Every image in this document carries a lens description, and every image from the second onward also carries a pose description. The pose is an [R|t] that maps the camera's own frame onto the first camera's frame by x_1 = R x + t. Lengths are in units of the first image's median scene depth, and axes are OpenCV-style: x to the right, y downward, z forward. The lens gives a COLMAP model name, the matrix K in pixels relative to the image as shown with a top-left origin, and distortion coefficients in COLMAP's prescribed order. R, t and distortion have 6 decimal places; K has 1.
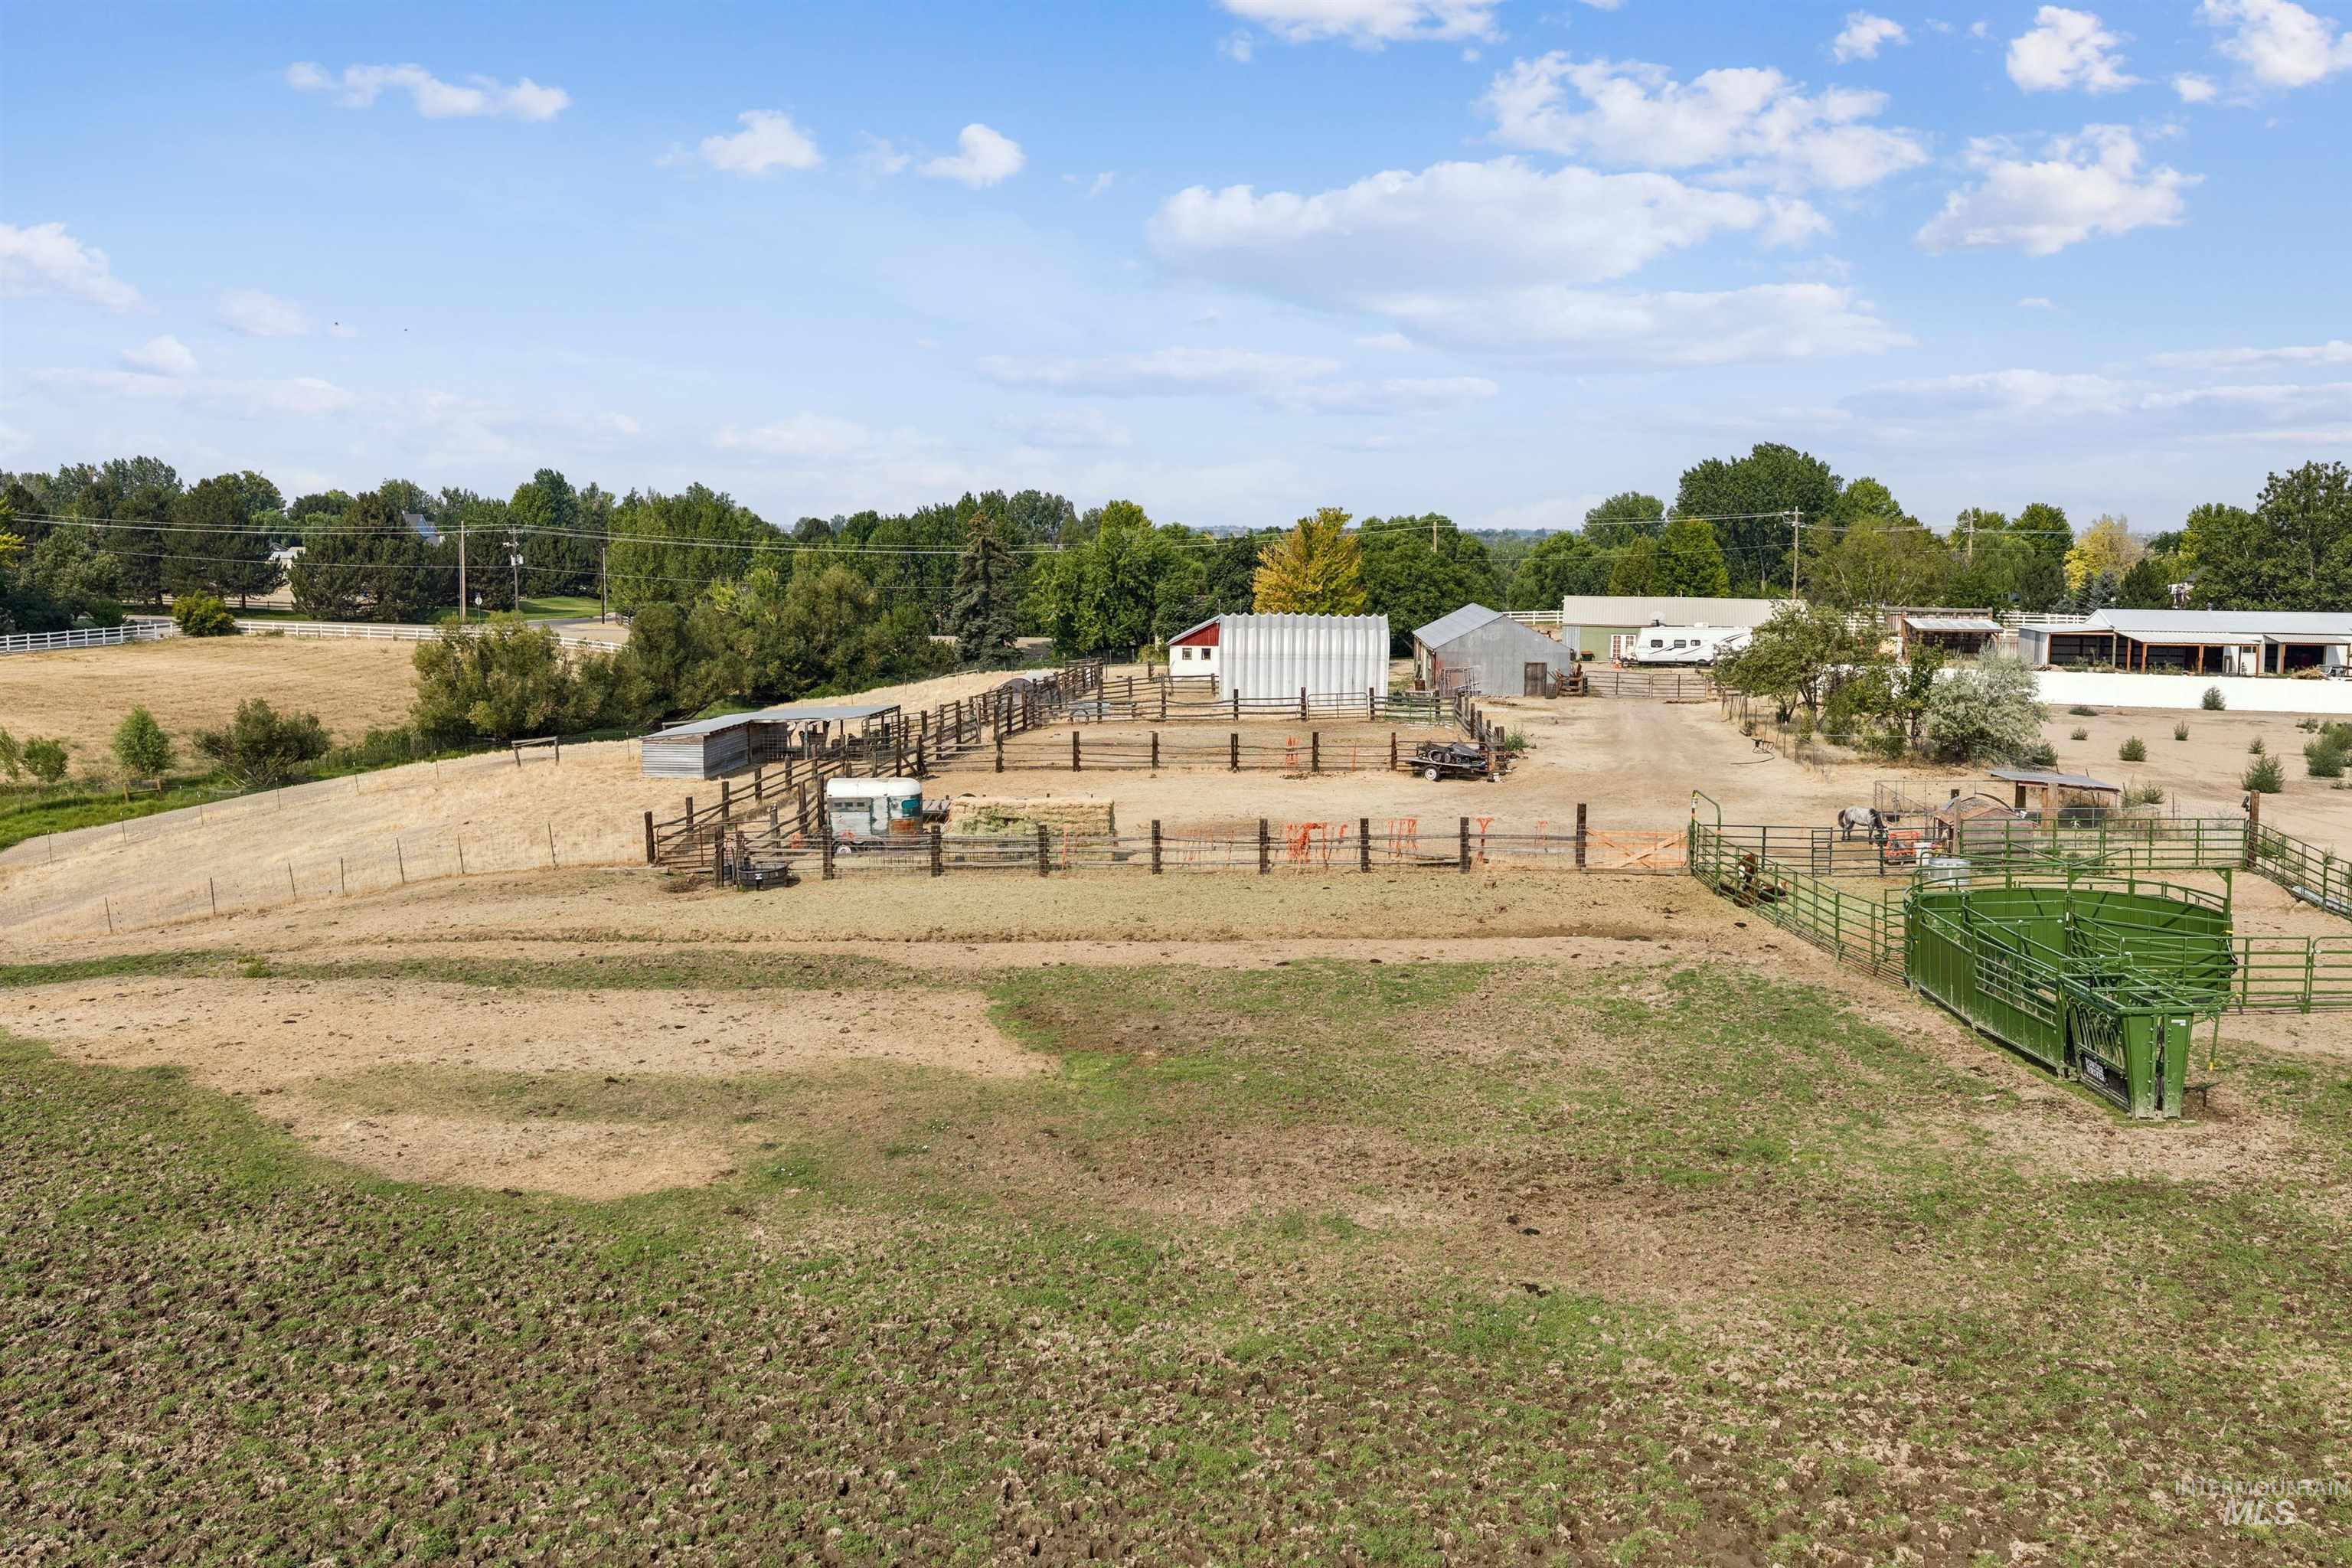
lens RADIAL K [[1961.2, 0, 1173.6], [0, 1961.2, 836.4], [0, 0, 1]] dist [0.025542, -0.061600]
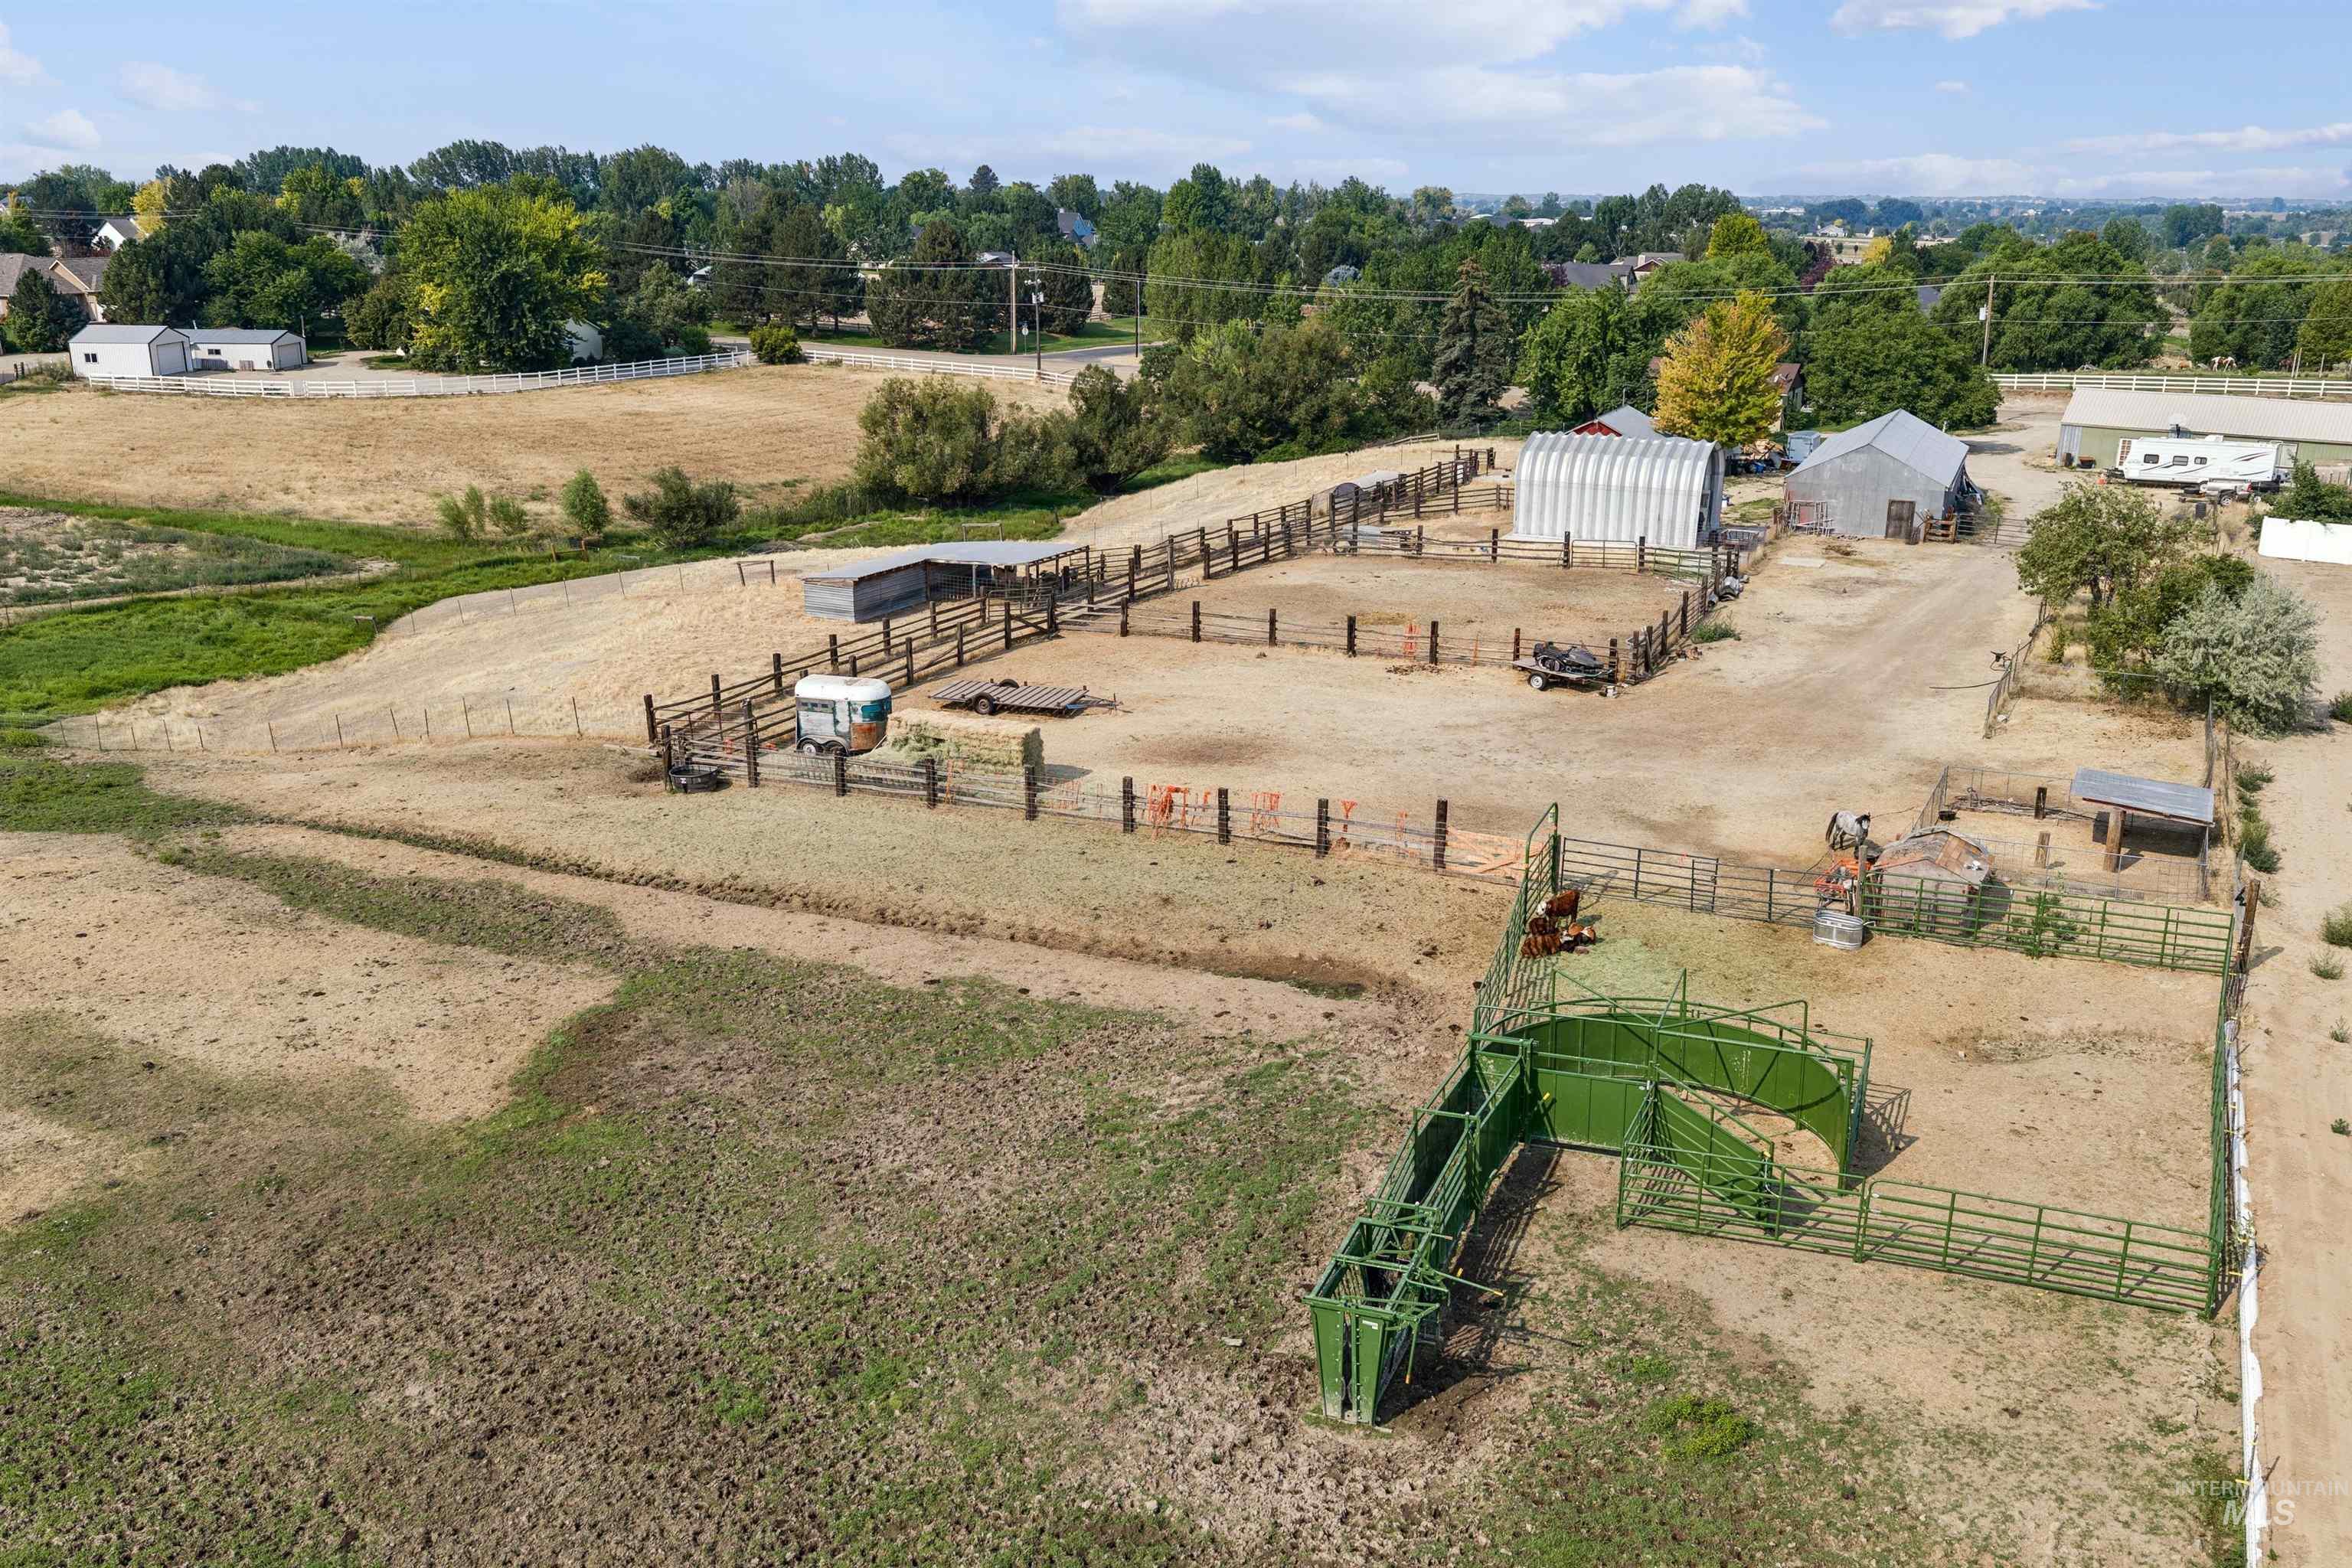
lens RADIAL K [[1961.2, 0, 1173.6], [0, 1961.2, 836.4], [0, 0, 1]] dist [0.025542, -0.061600]
pose [[0.934003, 0.112250, -0.339172, 0.126838], [-0.056824, 0.983949, 0.169161, -0.046131], [0.352716, -0.138724, 0.925390, 0.037202]]
